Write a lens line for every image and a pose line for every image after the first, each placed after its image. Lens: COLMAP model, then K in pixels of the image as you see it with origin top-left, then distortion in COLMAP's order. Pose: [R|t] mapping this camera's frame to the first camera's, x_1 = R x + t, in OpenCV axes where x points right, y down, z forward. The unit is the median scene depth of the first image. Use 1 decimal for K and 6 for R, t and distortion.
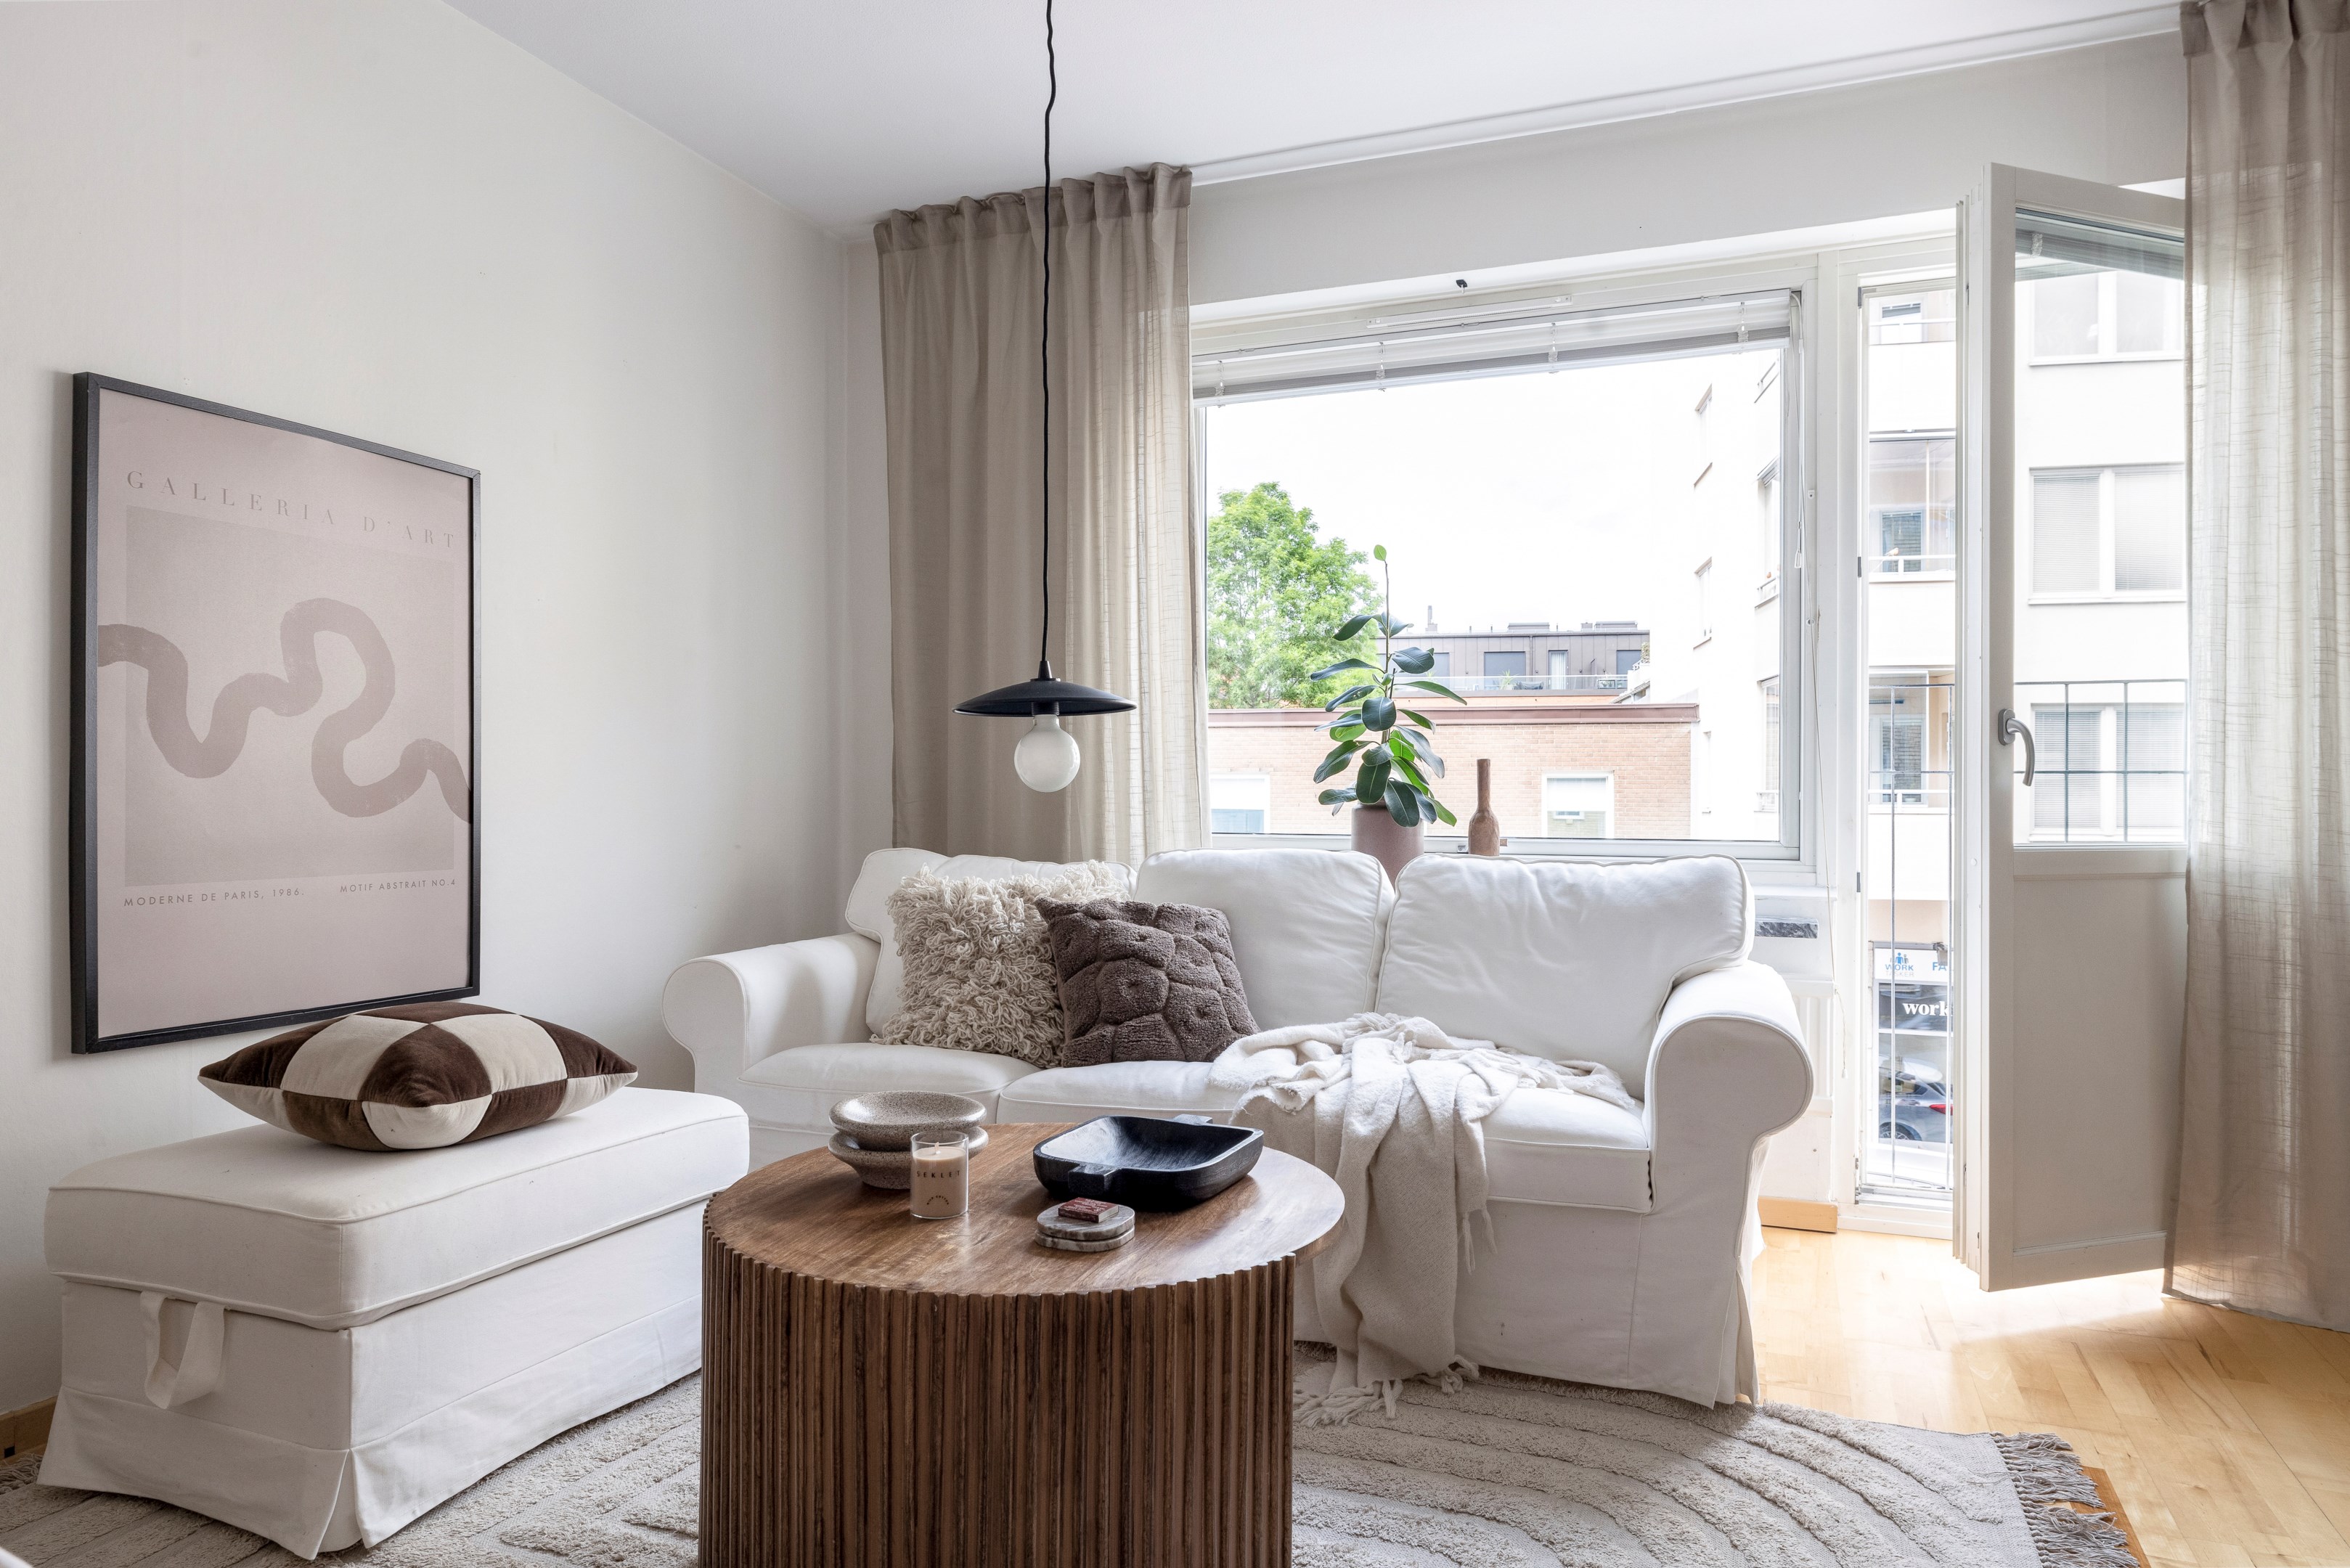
lens RADIAL K [[1469.0, 0, 1159.2], [0, 1469.0, 795.7], [0, 0, 1]] dist [-0.000212, 0.000807]
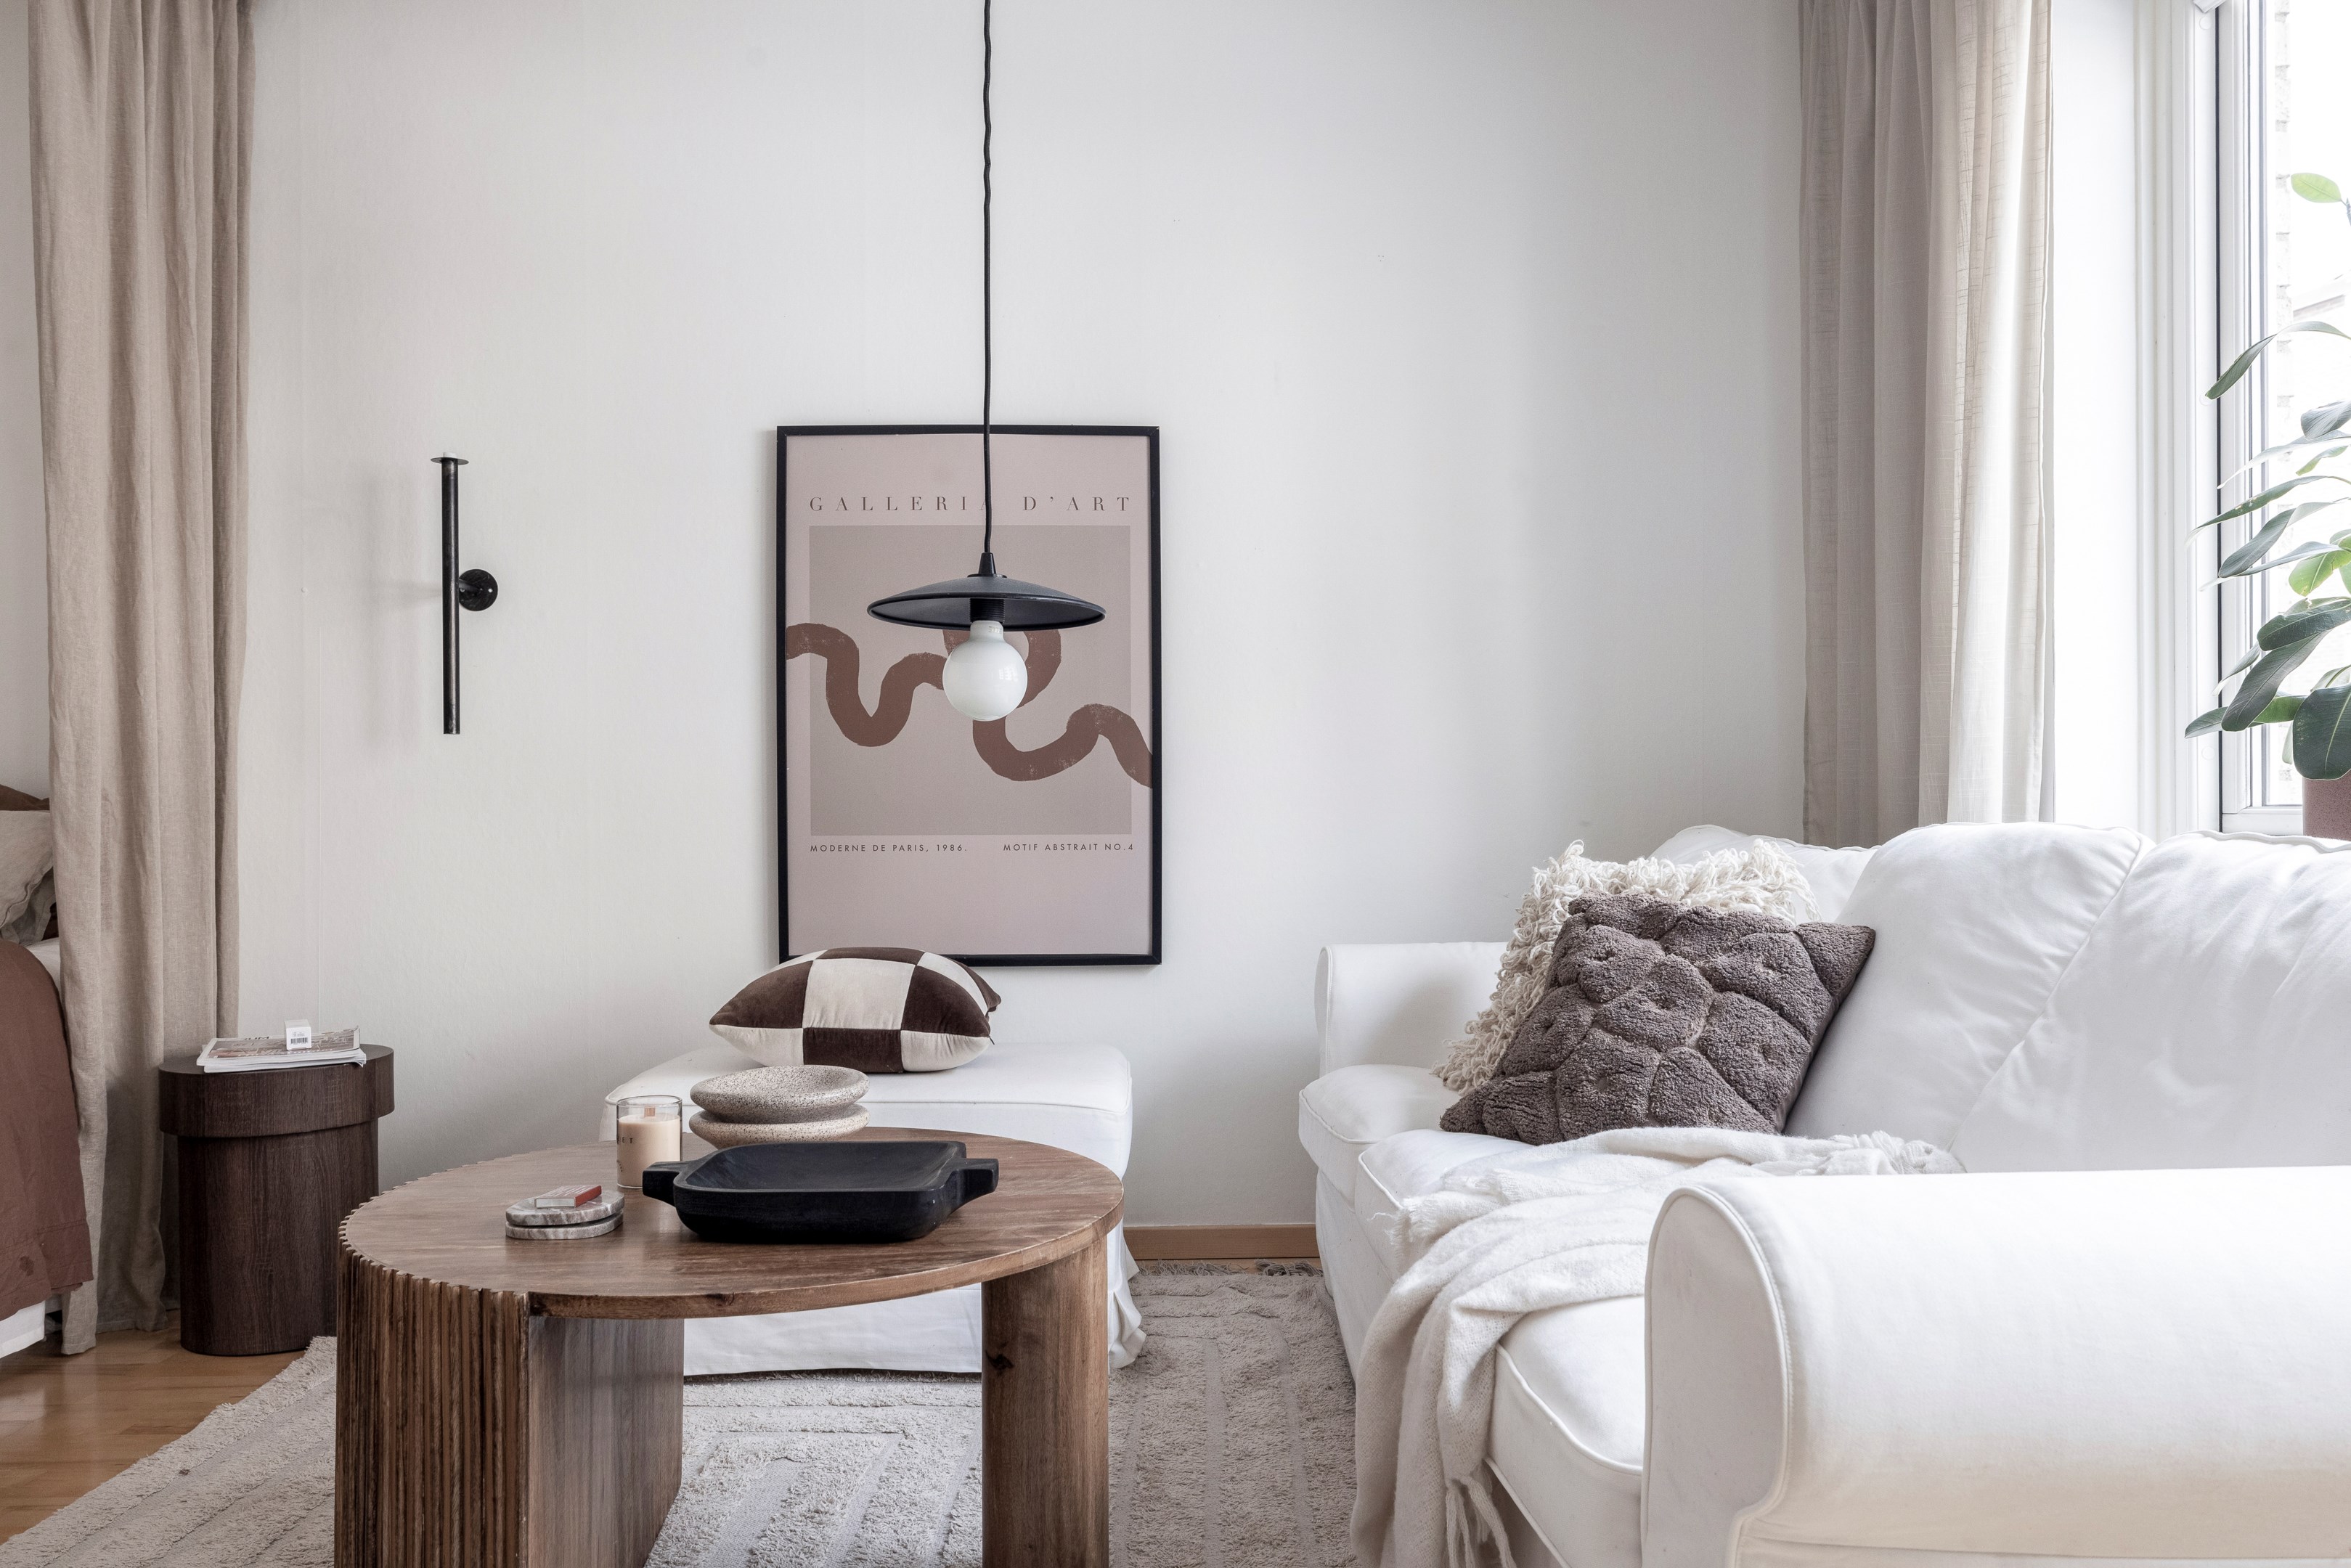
lens RADIAL K [[1776.4, 0, 1165.4], [0, 1776.4, 811.9], [0, 0, 1]] dist [0.006470, 0.006199]
pose [[0.404631, -0.002771, -0.914476, 0.616471], [0.006178, 0.999981, -0.000296, 0.034992], [0.914459, -0.005529, 0.404640, 0.528394]]
